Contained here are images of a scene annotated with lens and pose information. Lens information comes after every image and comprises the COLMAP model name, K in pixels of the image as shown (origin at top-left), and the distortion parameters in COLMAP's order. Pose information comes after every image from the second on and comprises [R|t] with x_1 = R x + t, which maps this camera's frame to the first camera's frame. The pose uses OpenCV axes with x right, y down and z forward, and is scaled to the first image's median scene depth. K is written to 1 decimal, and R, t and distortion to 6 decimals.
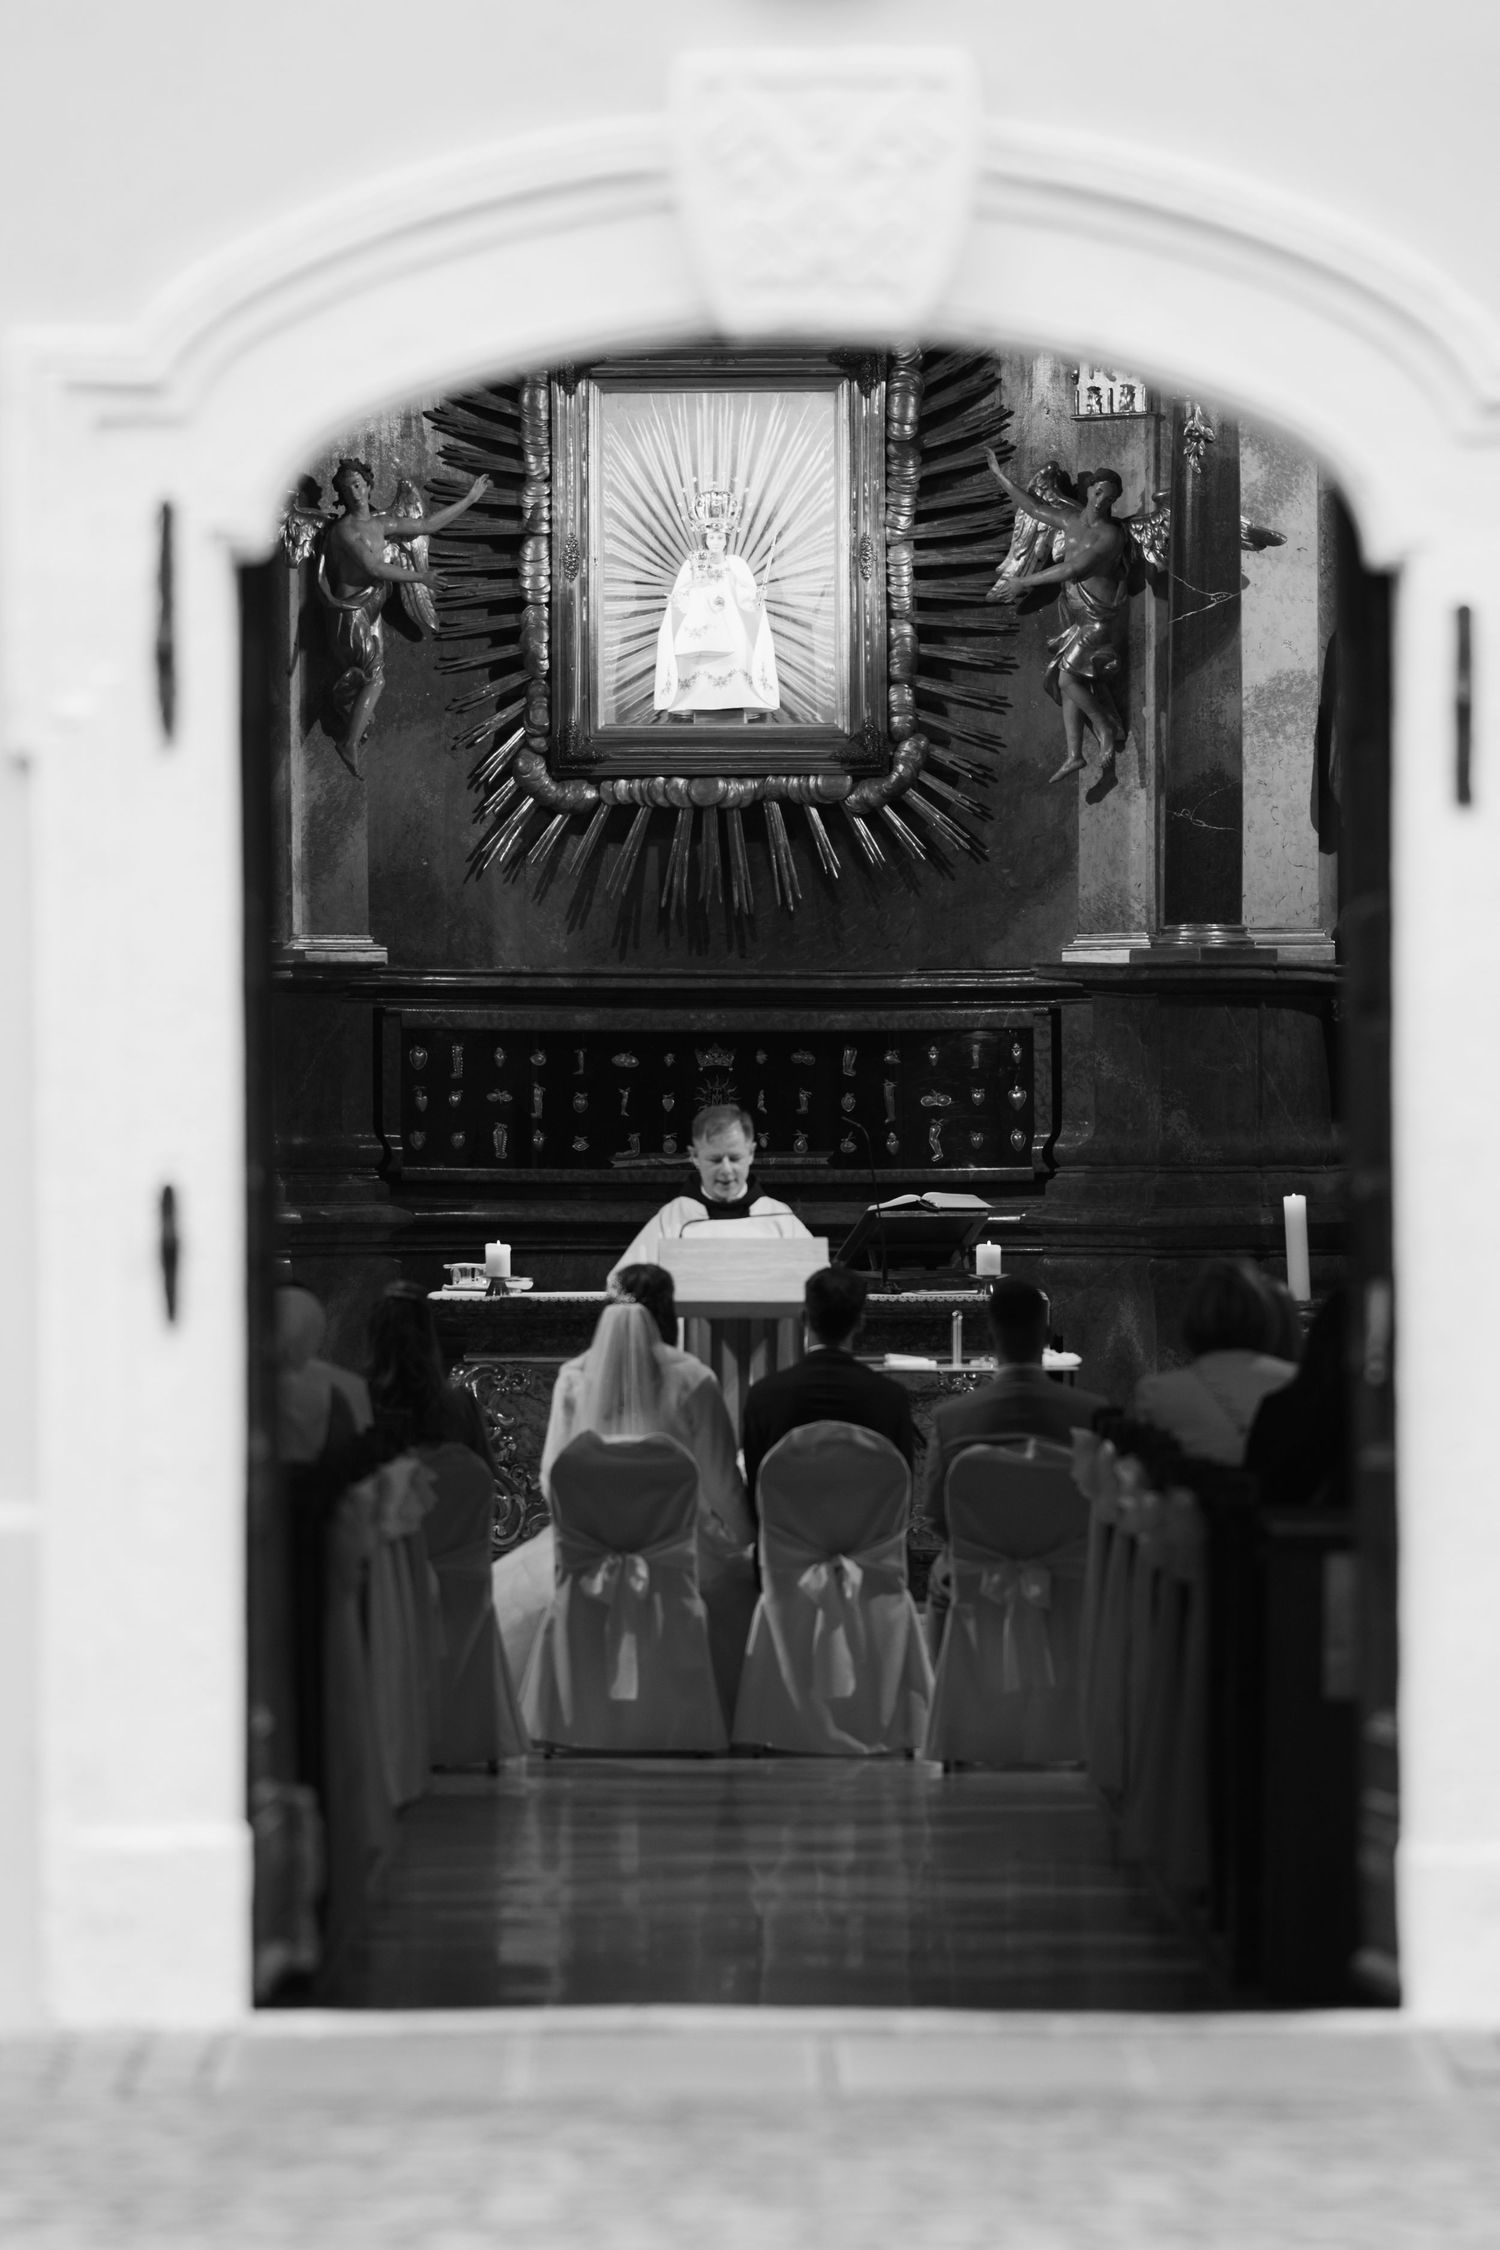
lens RADIAL K [[12985.0, 0, 752.5], [0, 12985.0, 1122.7], [0, 0, 1]] dist [-2.892639, 0.000000]
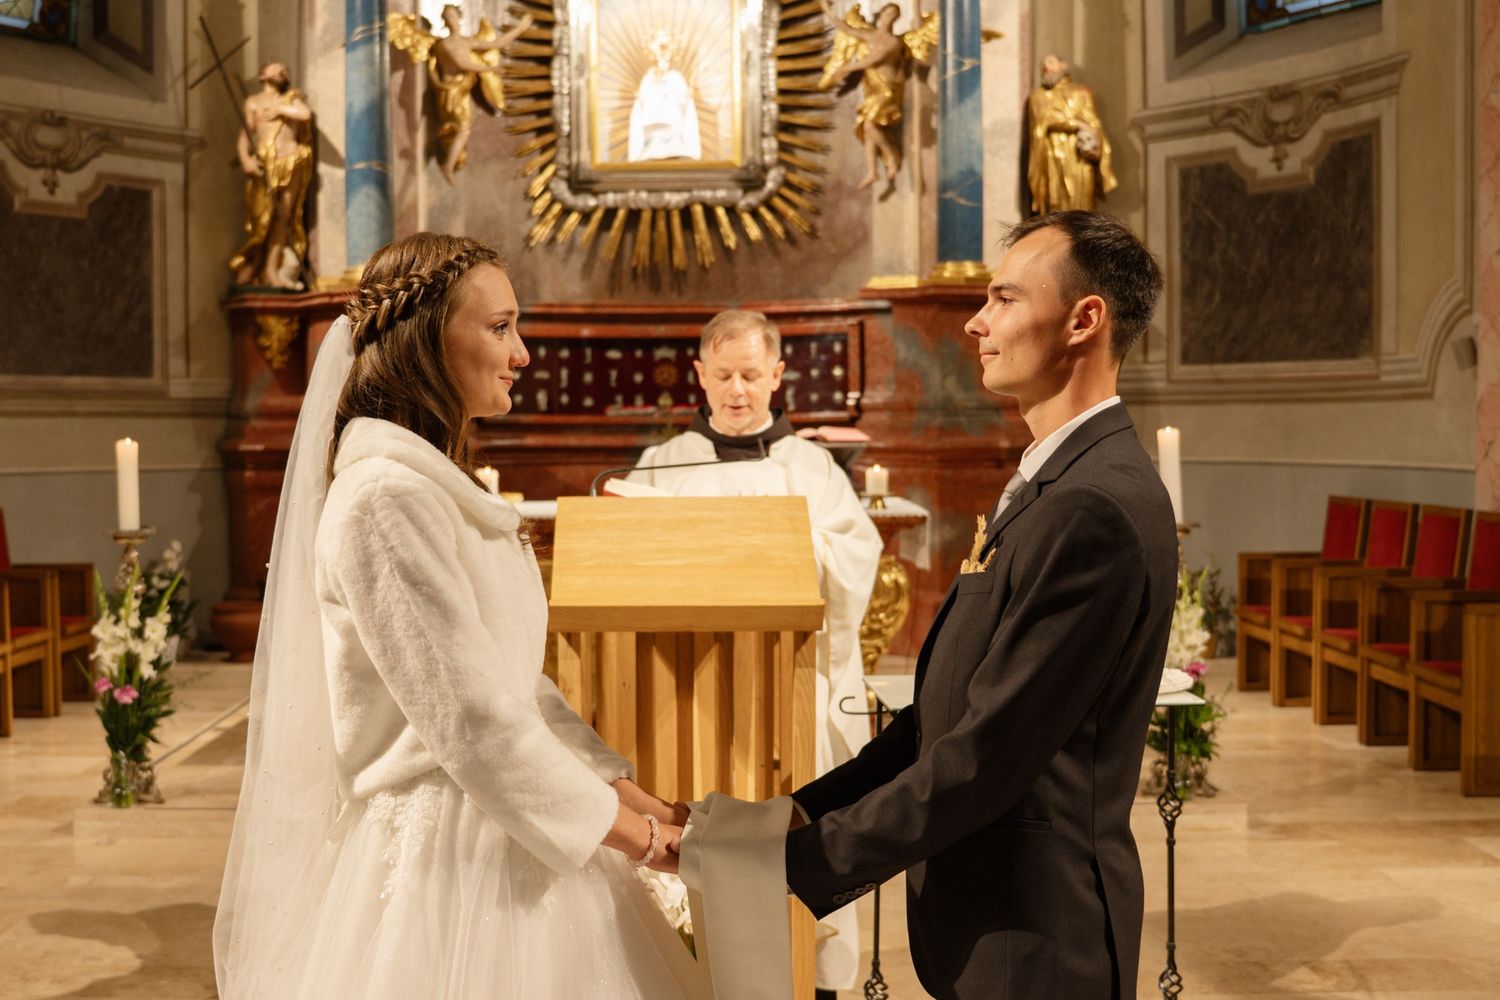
lens RADIAL K [[1729.1, 0, 750.6], [0, 1729.1, 498.5], [0, 0, 1]] dist [-0.096004, 0.000000]
pose [[0.999261, -0.006635, 0.037873, -0.000224], [0.004910, 0.998954, 0.045462, 0.004223], [-0.038135, -0.045243, 0.998248, 0.765847]]
